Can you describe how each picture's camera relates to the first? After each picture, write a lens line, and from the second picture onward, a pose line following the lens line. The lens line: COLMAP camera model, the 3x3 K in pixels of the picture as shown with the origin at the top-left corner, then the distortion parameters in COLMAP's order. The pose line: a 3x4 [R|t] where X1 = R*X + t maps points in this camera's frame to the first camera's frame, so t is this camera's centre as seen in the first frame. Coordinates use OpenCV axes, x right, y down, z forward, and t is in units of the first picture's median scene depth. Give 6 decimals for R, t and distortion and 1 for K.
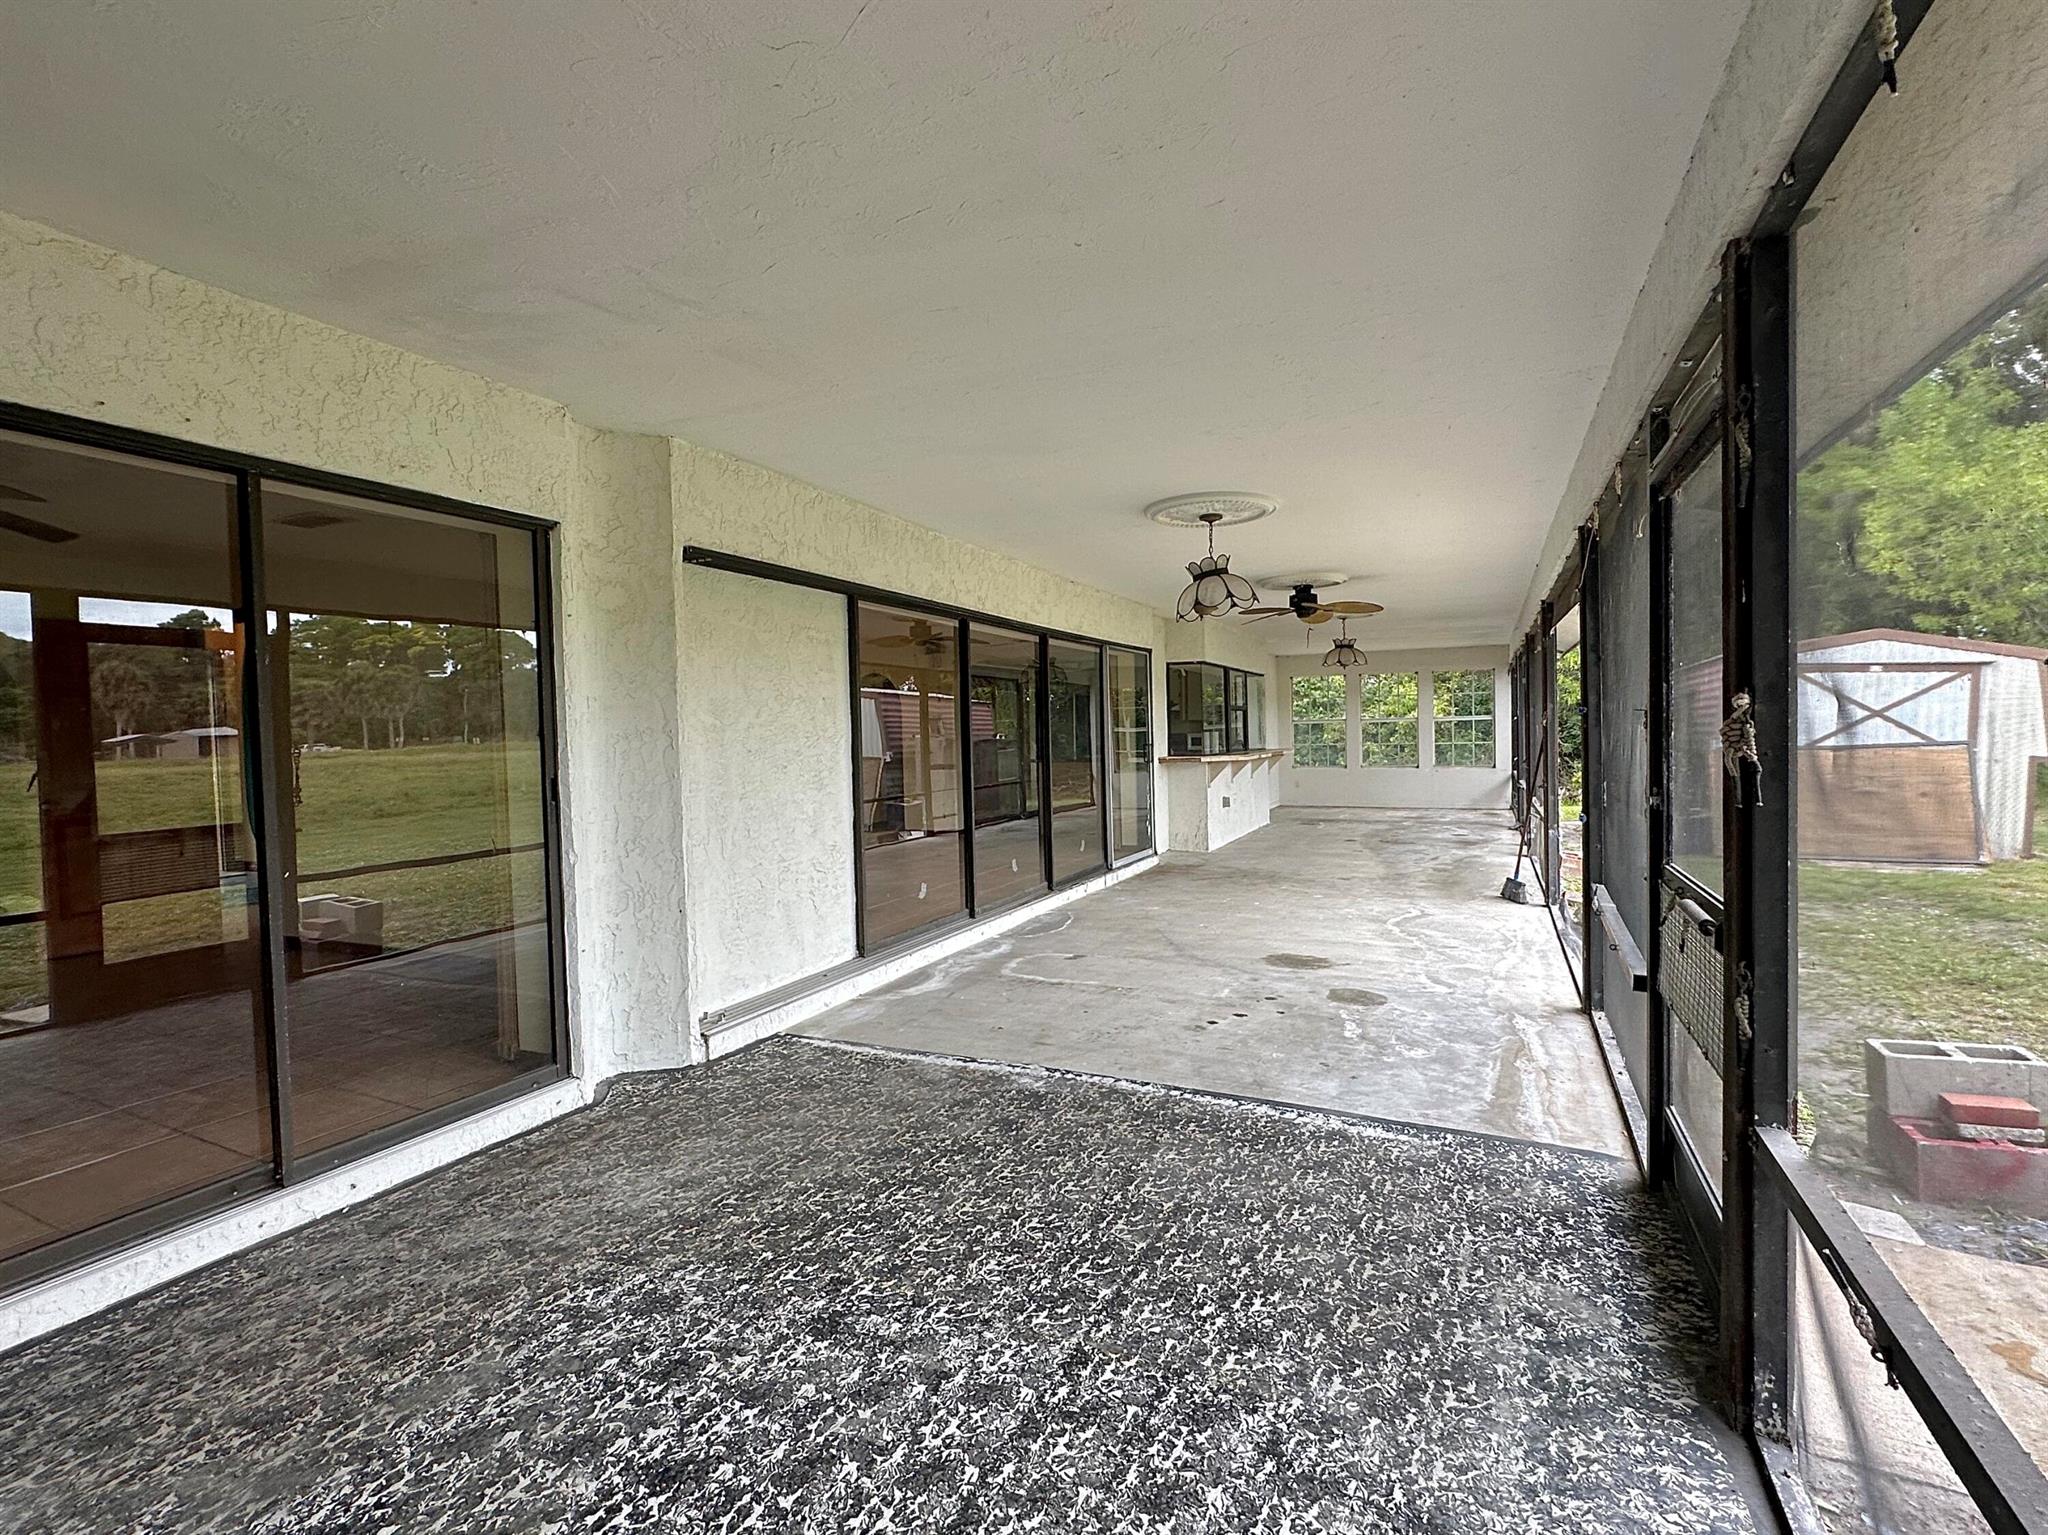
lens RADIAL K [[934.8, 0, 1024.0], [0, 934.8, 767.5], [0, 0, 1]] dist [-0.002764, 0.000471]
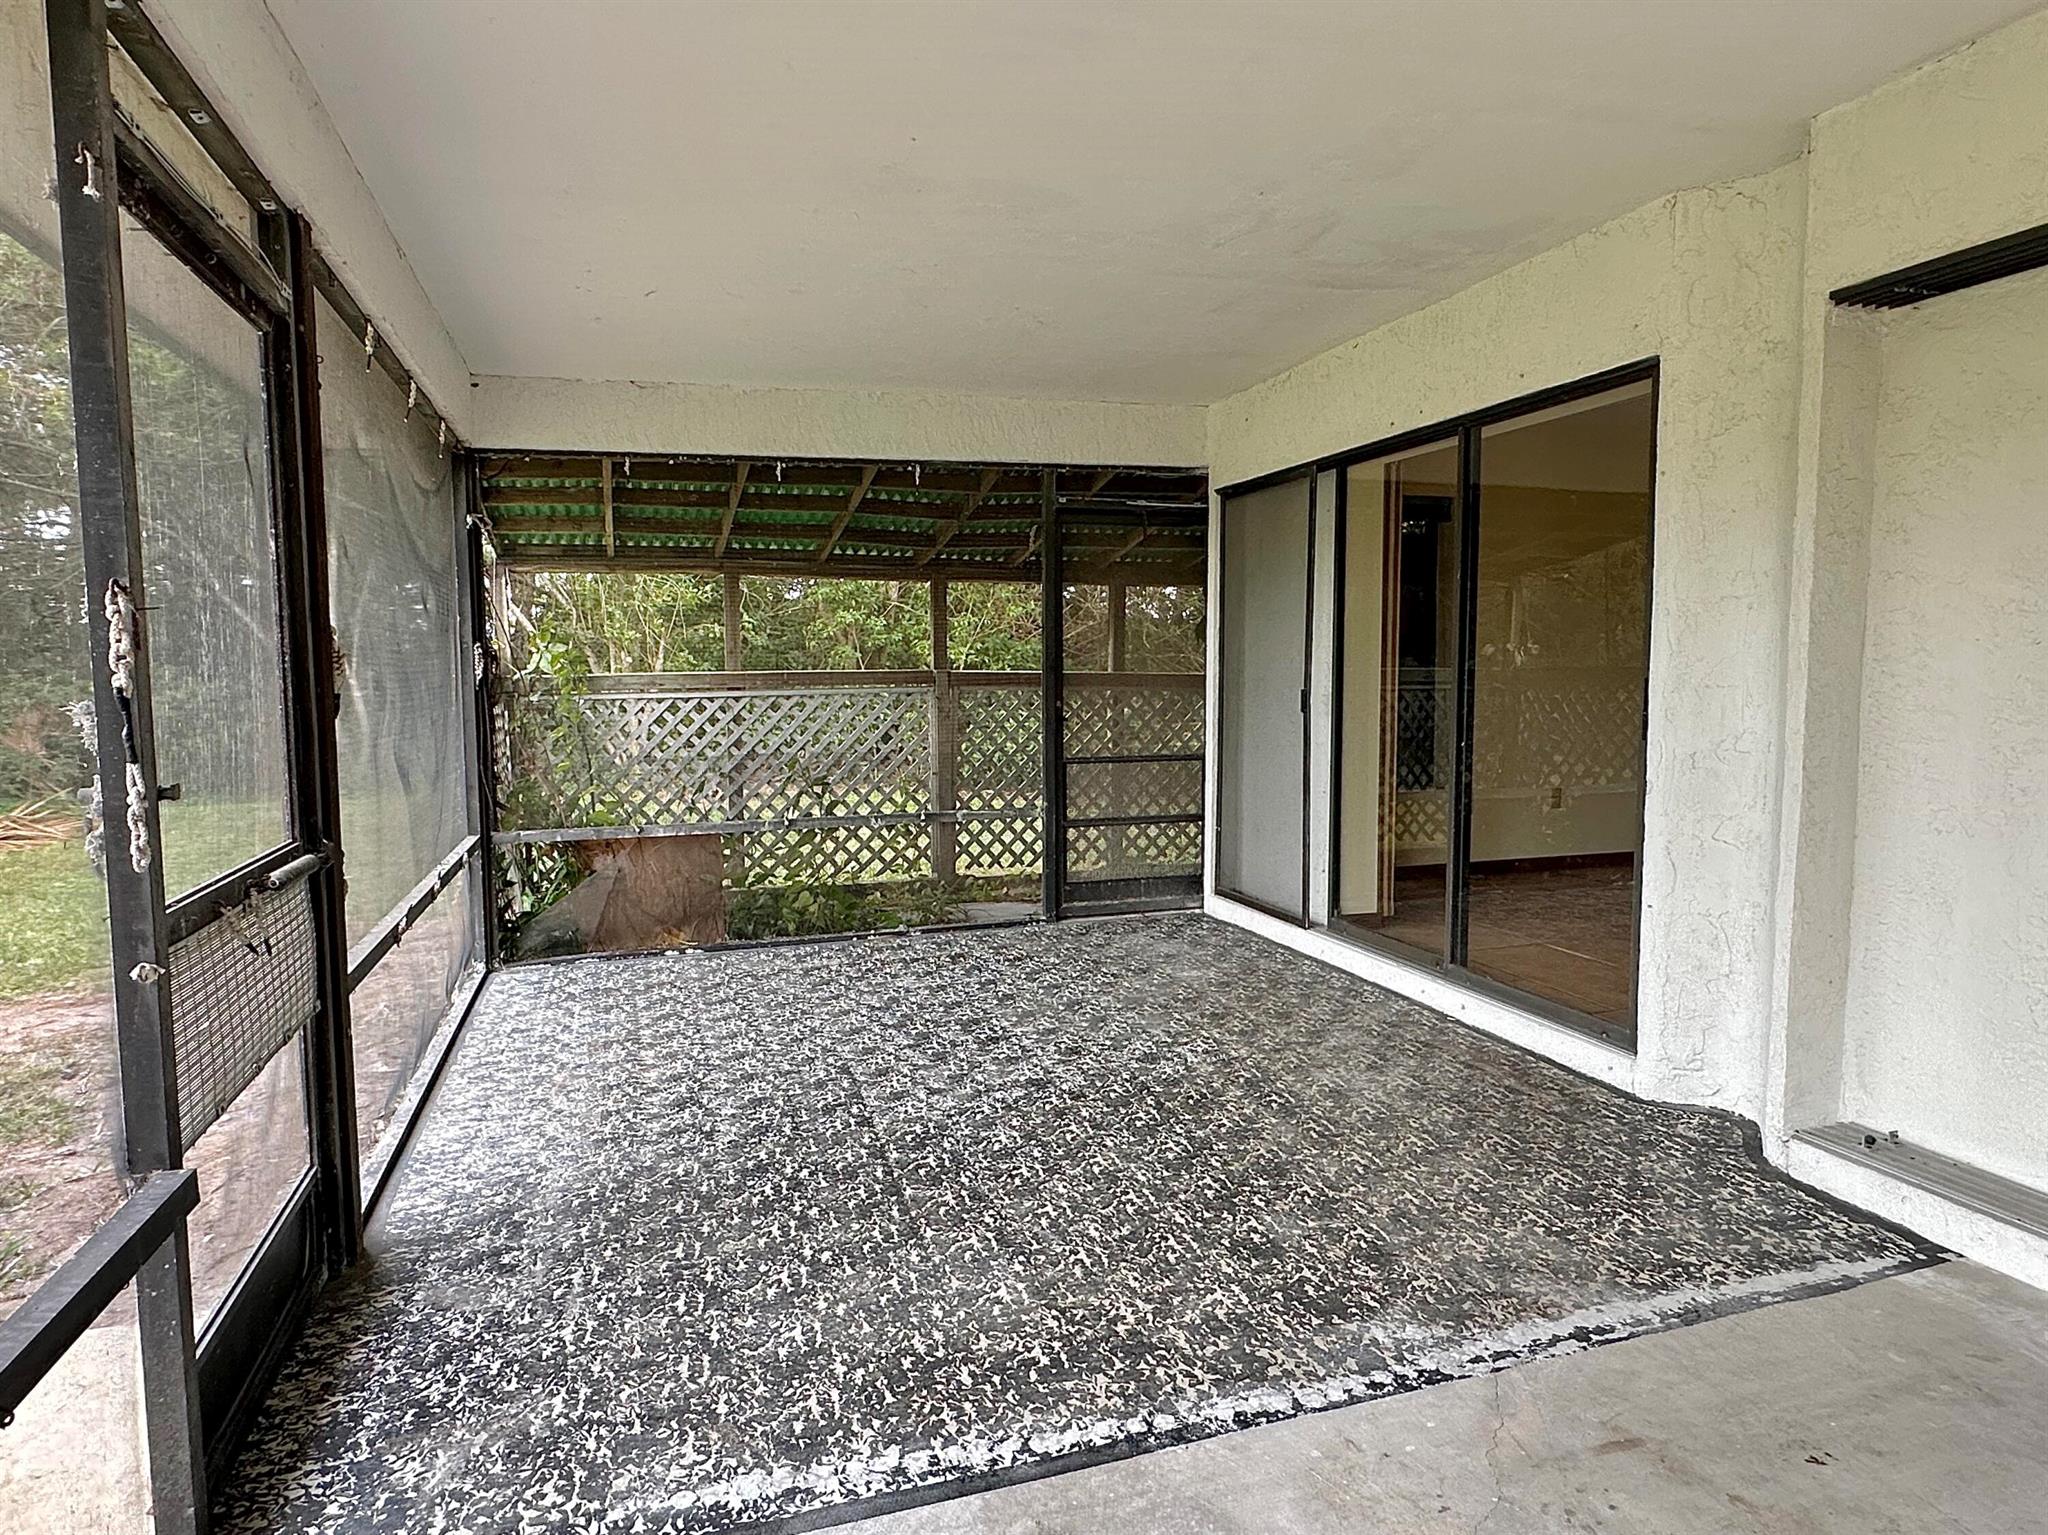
lens RADIAL K [[1219.7, 0, 1024.0], [0, 1219.7, 767.5], [0, 0, 1]] dist [-0.003004, -0.001970]
pose [[-0.724297, 0.086316, -0.684064, 0.788937], [-0.000806, 0.992026, 0.126028, -0.062996], [0.689488, 0.091834, -0.718452, 1.796743]]
